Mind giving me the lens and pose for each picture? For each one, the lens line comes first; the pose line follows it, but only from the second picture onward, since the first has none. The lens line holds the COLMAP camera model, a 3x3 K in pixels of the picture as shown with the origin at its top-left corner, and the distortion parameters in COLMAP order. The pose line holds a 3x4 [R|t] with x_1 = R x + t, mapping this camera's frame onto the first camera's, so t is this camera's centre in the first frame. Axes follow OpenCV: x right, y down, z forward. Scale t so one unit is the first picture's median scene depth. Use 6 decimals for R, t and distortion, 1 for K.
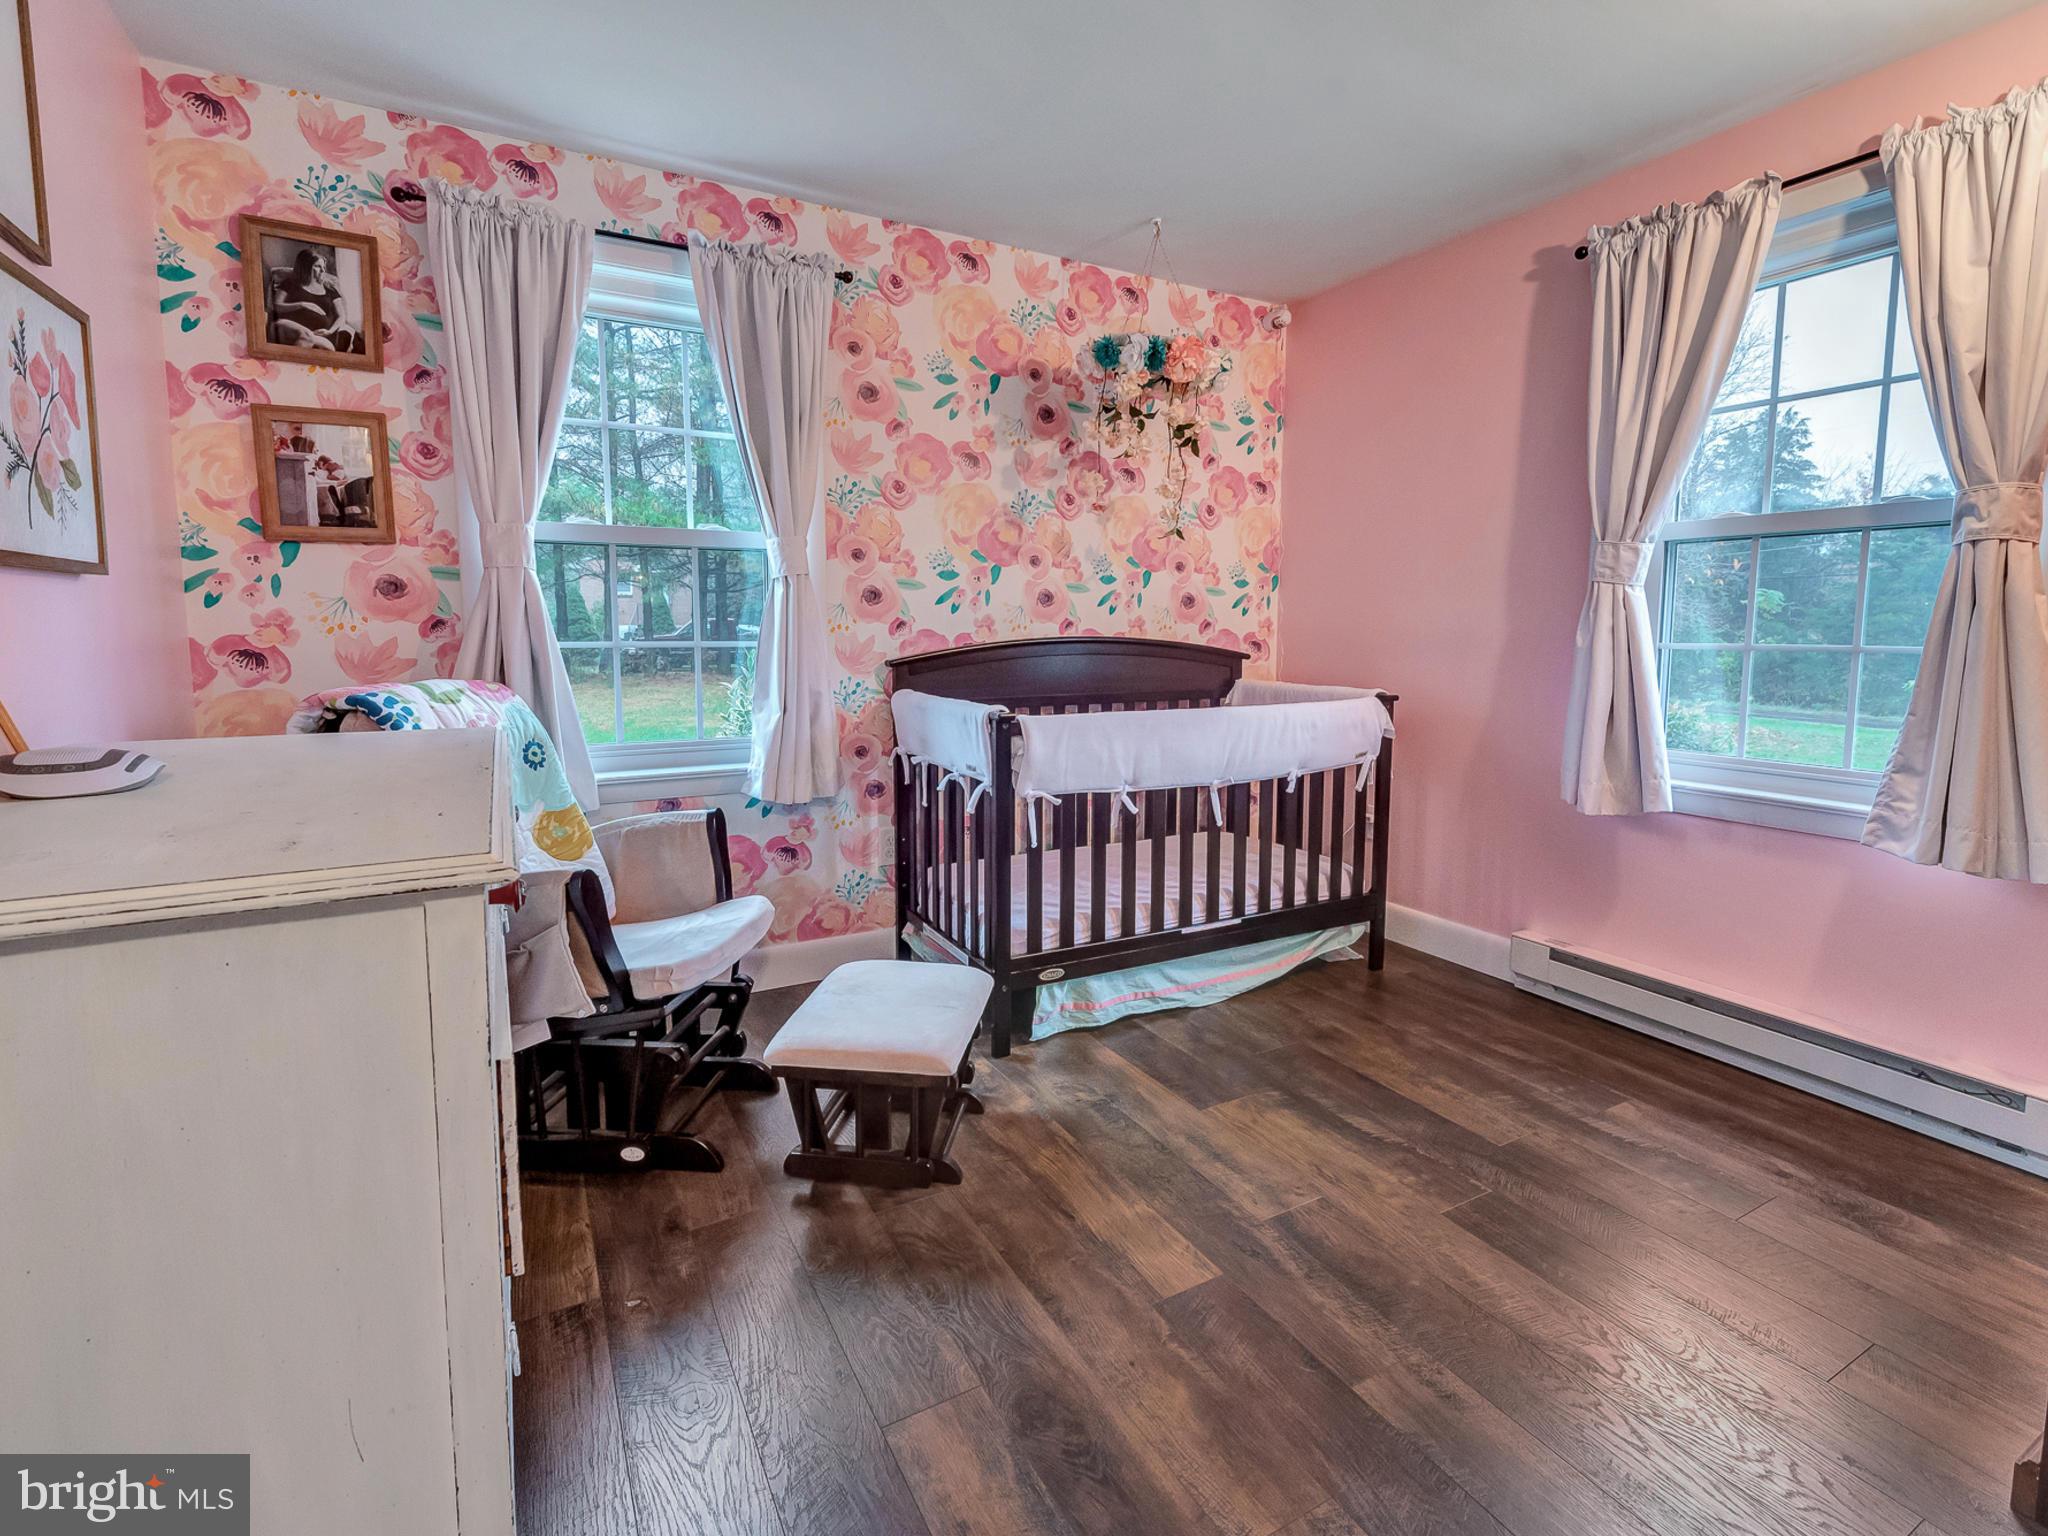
lens RADIAL K [[934.5, 0, 1019.7], [0, 934.5, 743.4], [0, 0, 1]] dist [0.016803, -0.007128]
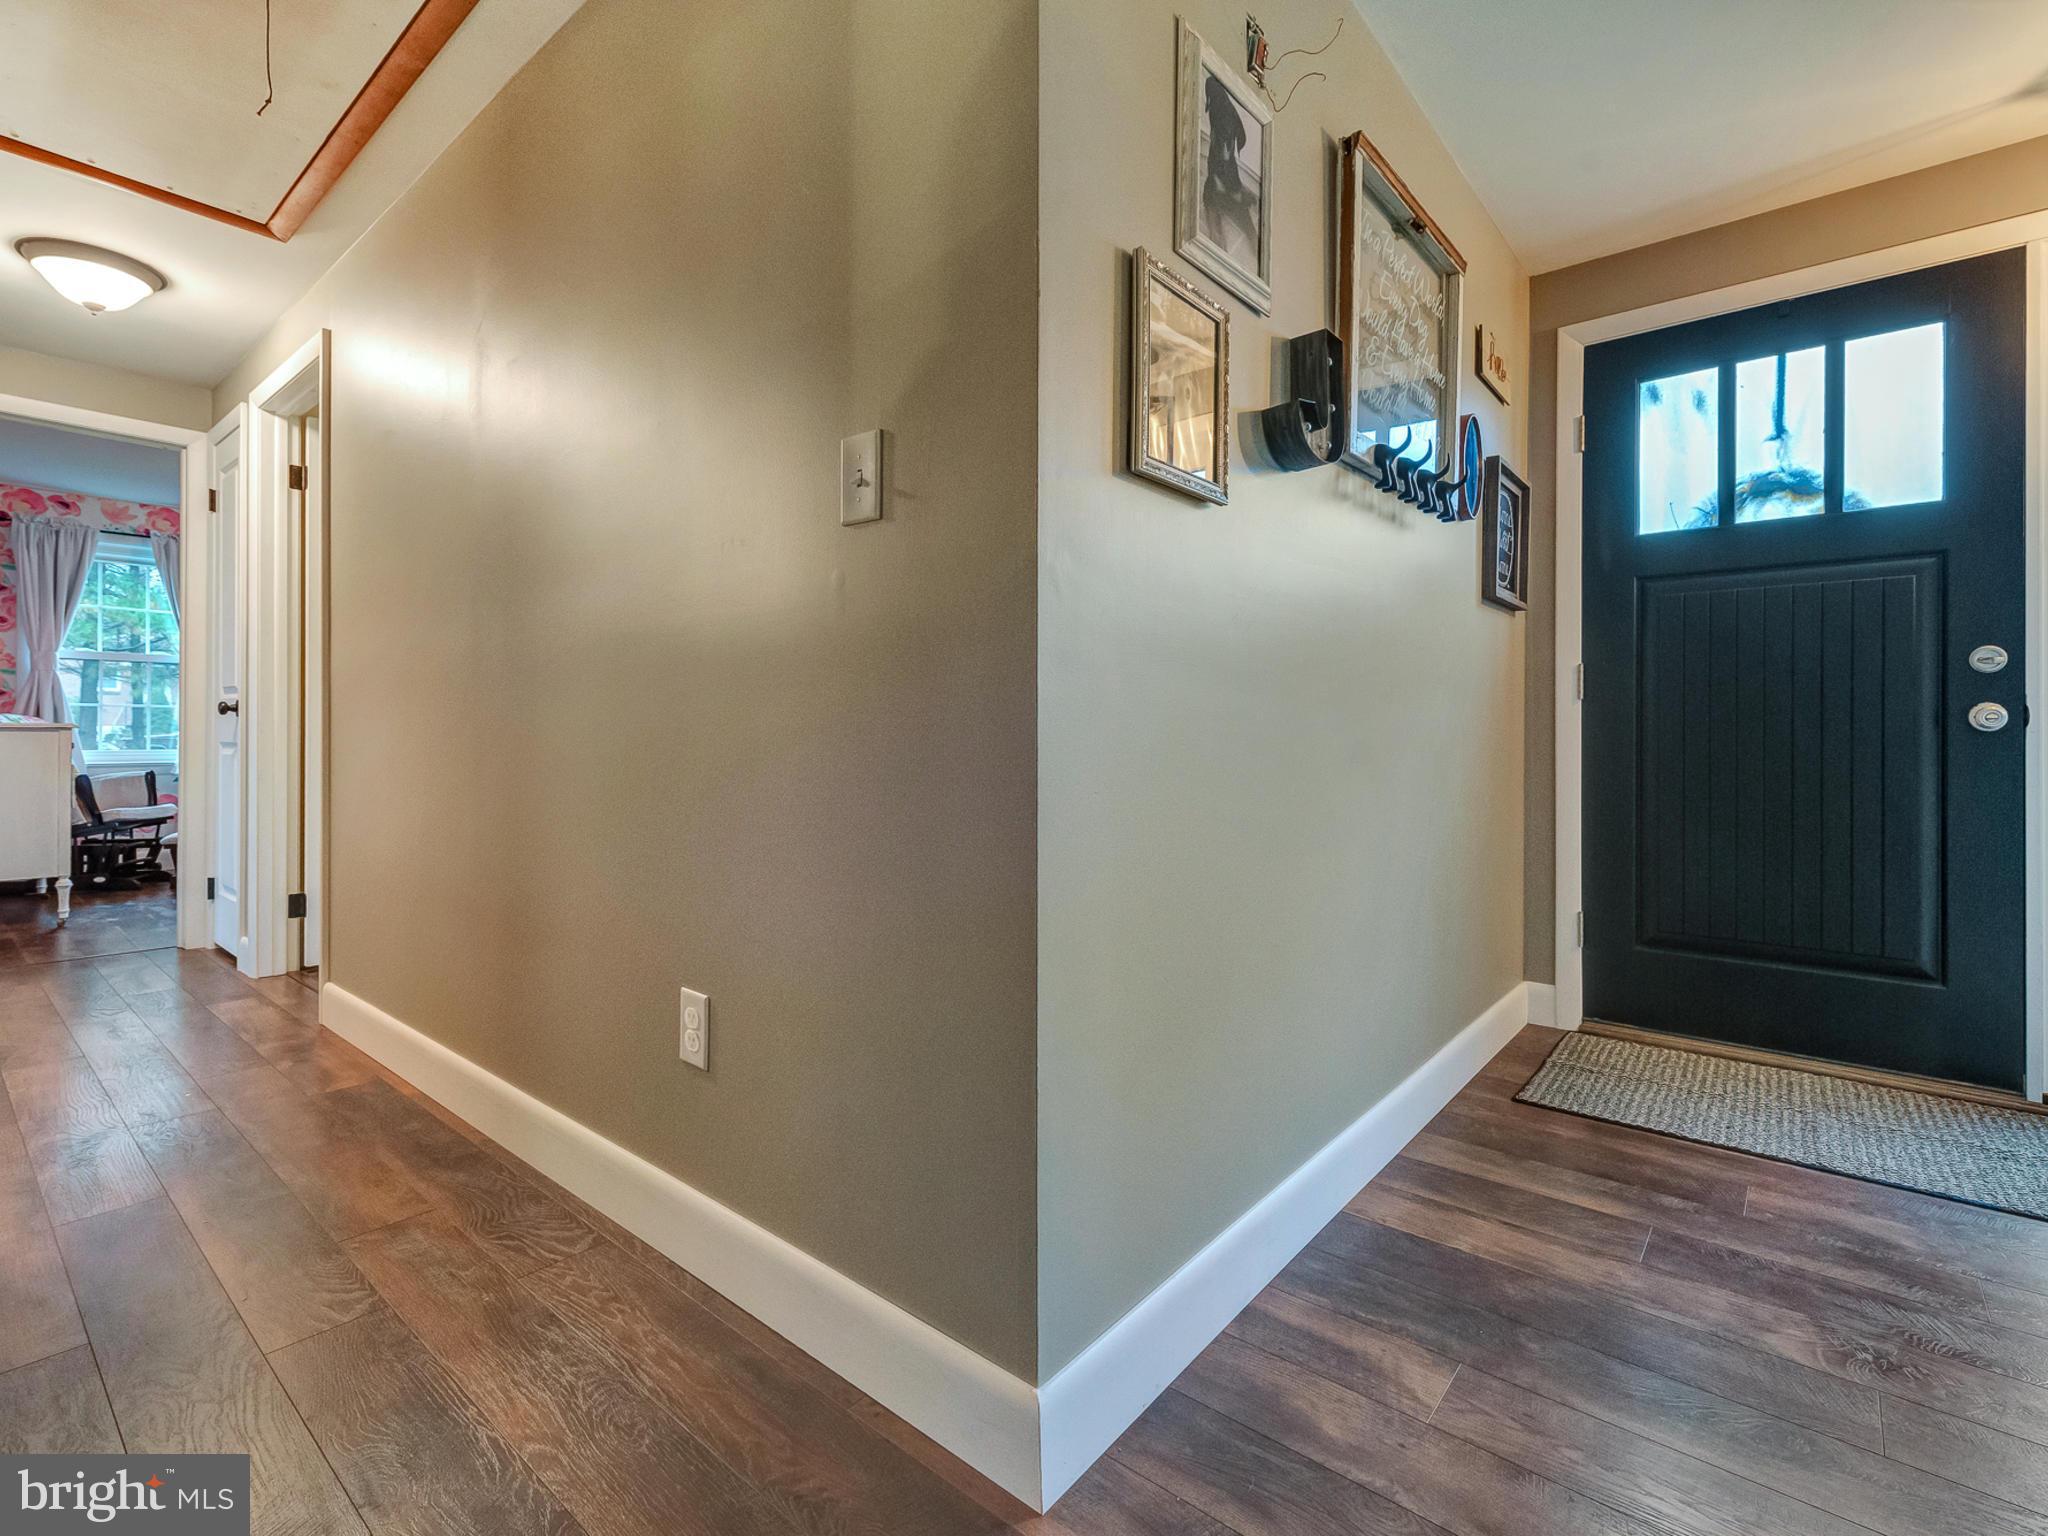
lens RADIAL K [[934.5, 0, 1019.7], [0, 934.5, 743.4], [0, 0, 1]] dist [0.016803, -0.007128]
pose [[0.930923, -0.004142, 0.365191, 0.854772], [0.045478, 0.993467, -0.104662, 0.349995], [-0.362372, 0.114040, 0.925030, -2.024690]]
